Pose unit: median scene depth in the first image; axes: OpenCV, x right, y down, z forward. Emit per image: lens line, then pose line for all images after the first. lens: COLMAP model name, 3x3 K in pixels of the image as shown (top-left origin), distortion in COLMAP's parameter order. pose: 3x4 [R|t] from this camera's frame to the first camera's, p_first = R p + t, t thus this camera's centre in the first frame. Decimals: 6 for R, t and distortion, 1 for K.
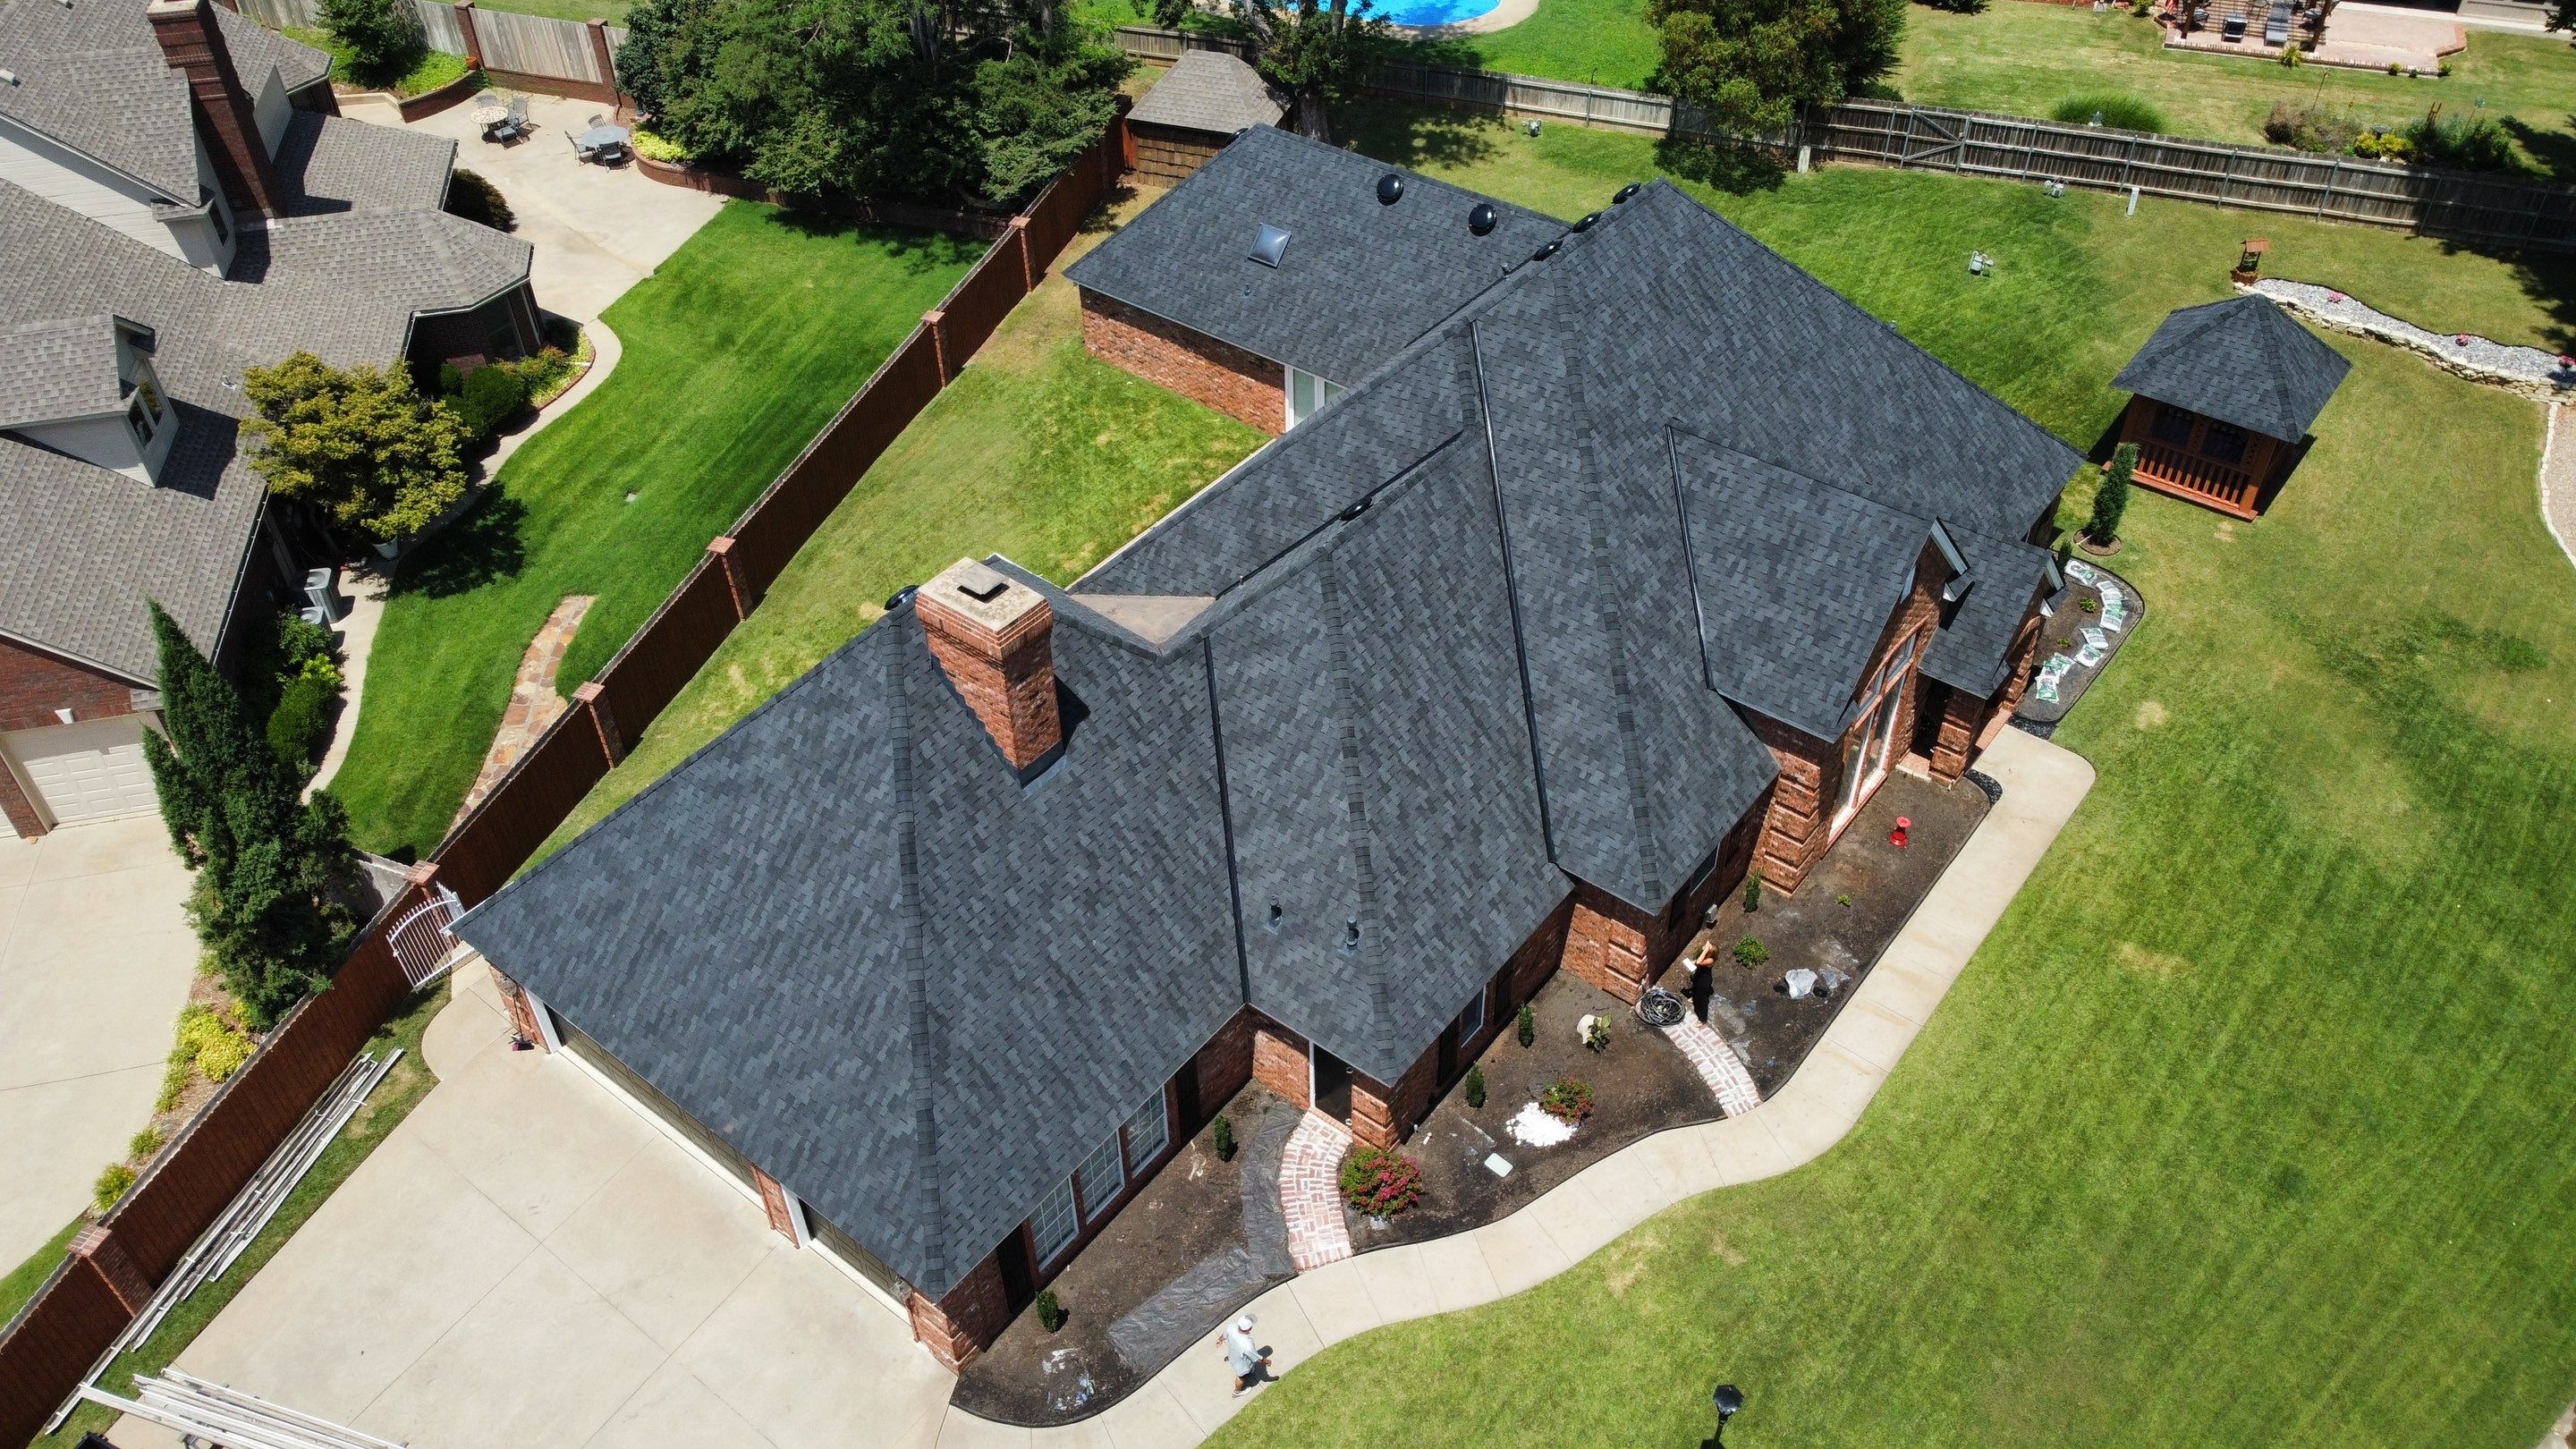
lens RADIAL K [[1935.8, 0, 1284.3], [0, 1935.8, 723.5], [0, 0, 1]] dist [0.001543, 0.003037]
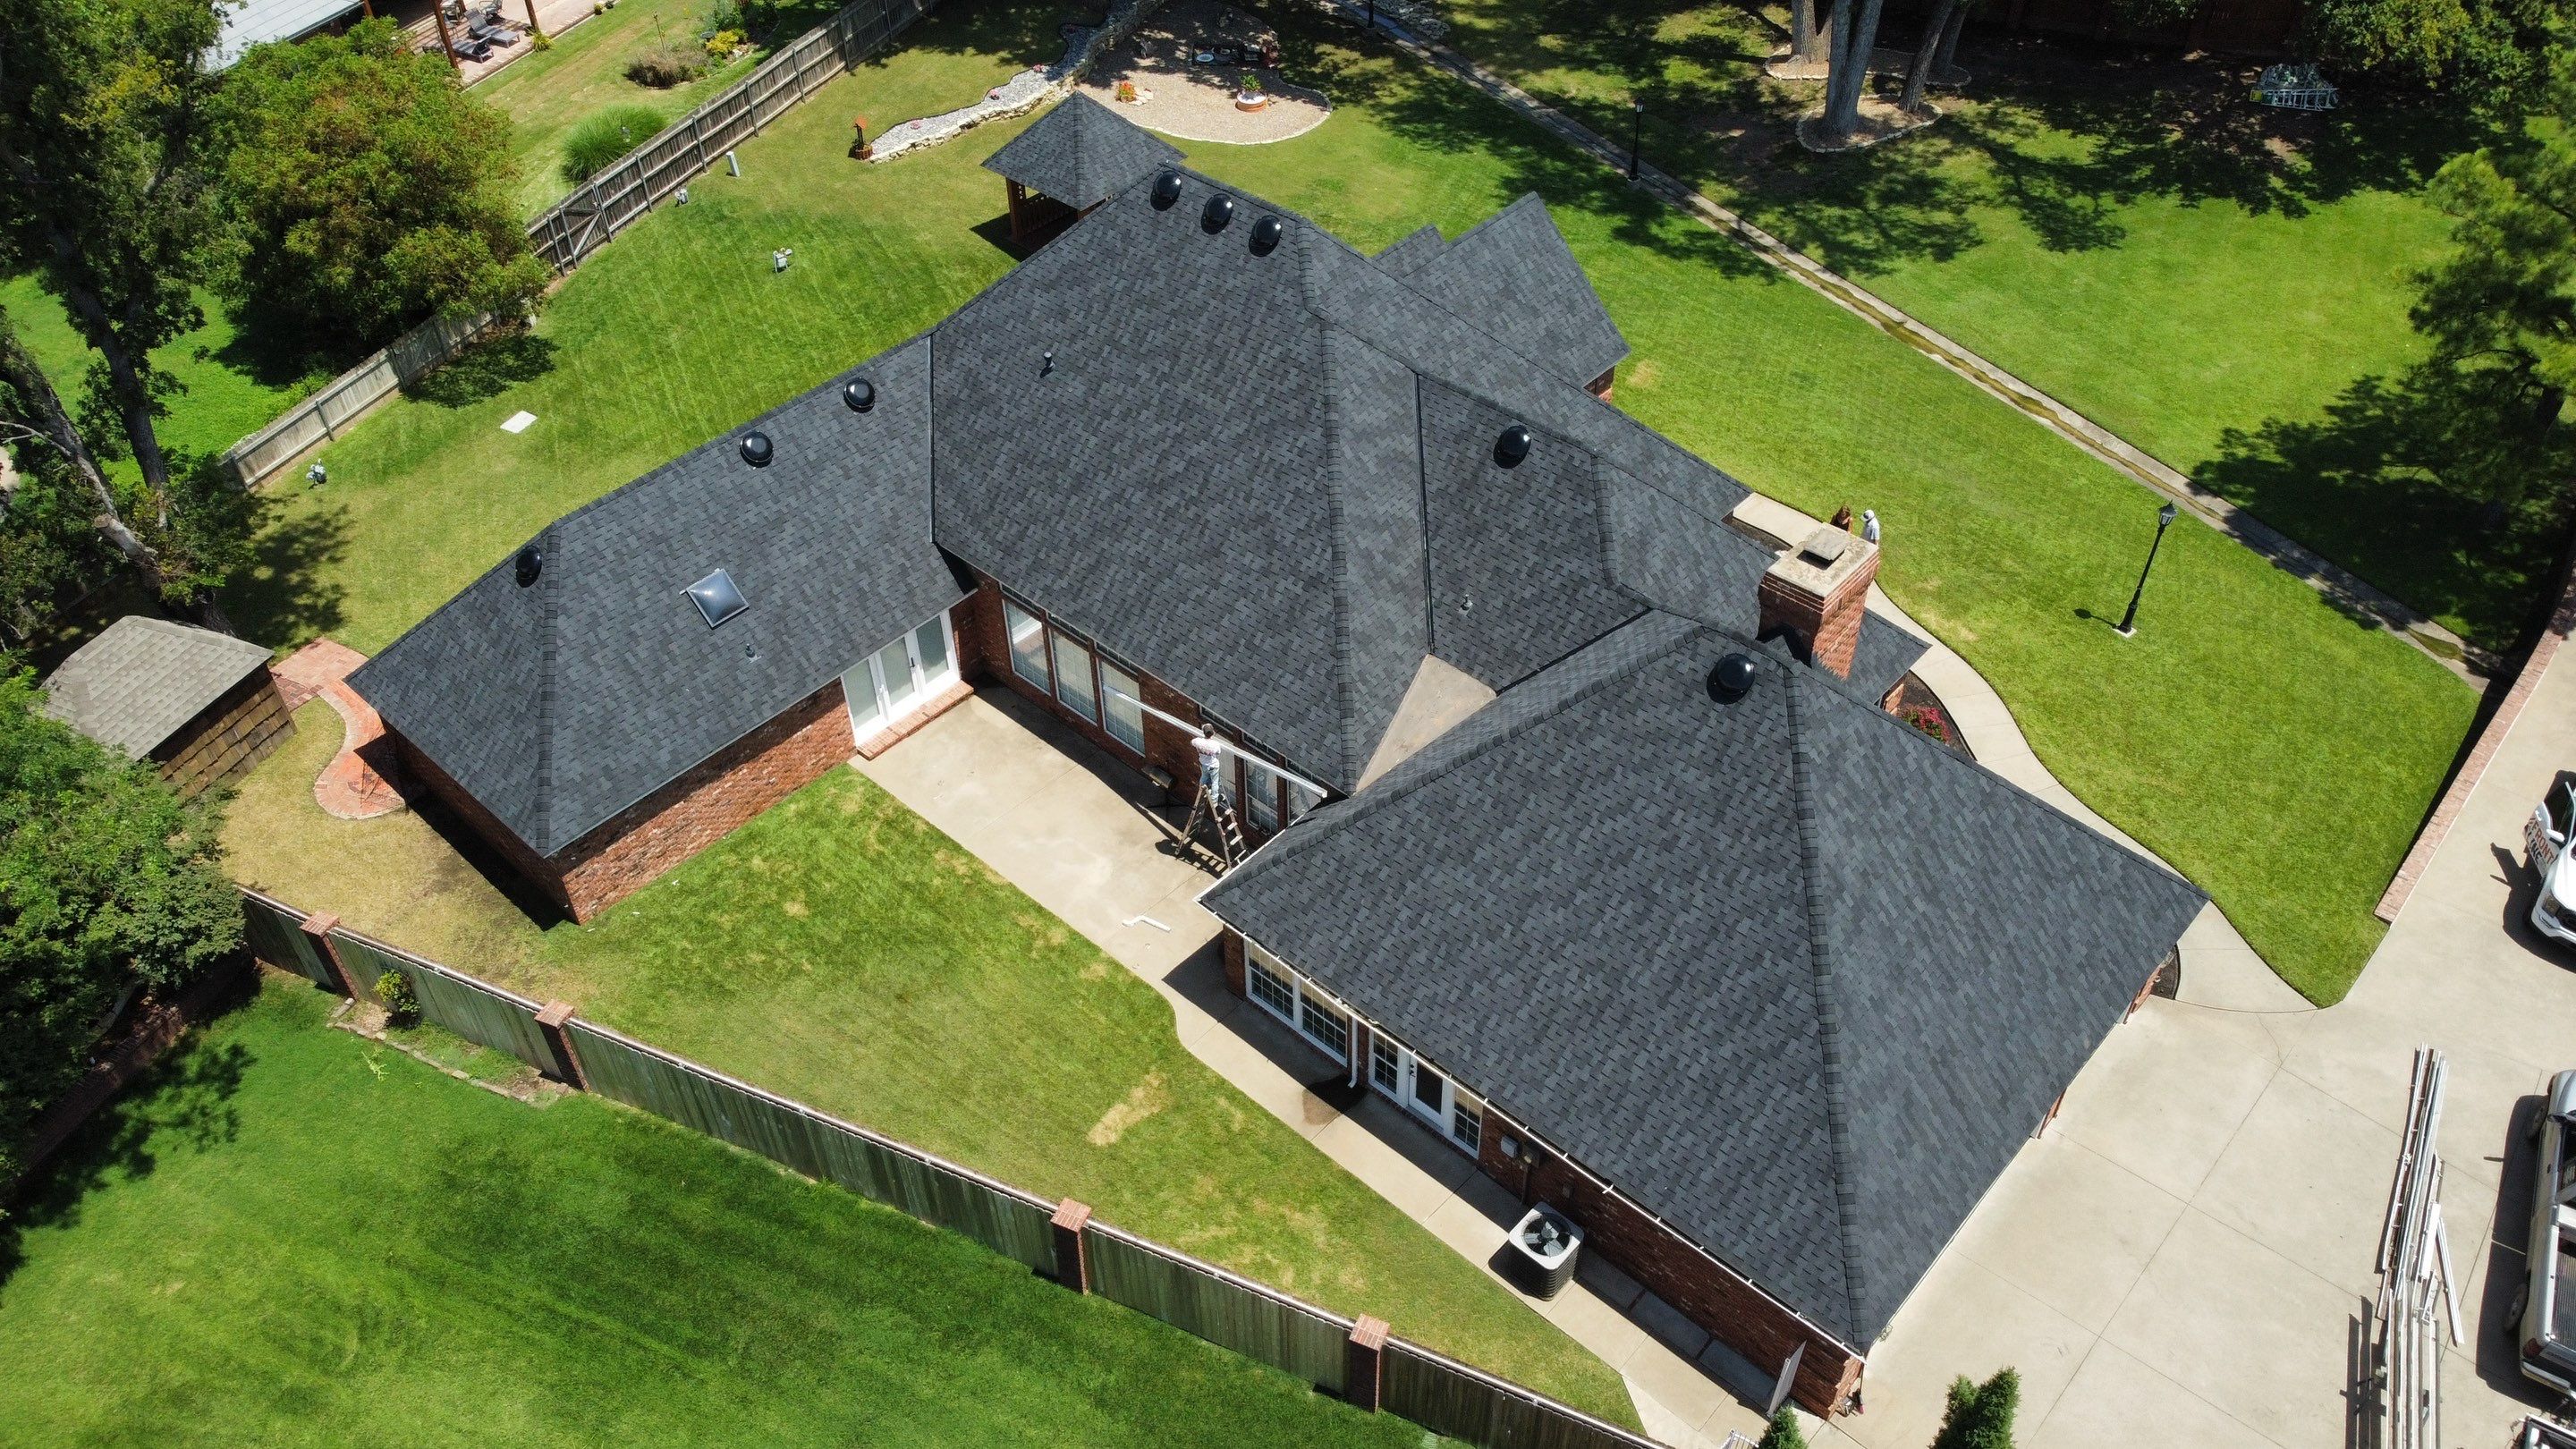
lens RADIAL K [[1935.8, 0, 1278.7], [0, 1935.8, 722.0], [0, 0, 1]] dist [0.001543, 0.003037]
pose [[0.076982, -0.660759, 0.746640, -0.890547], [0.673751, 0.586480, 0.449555, -0.598812], [-0.734937, 0.468442, 0.490336, 0.643762]]
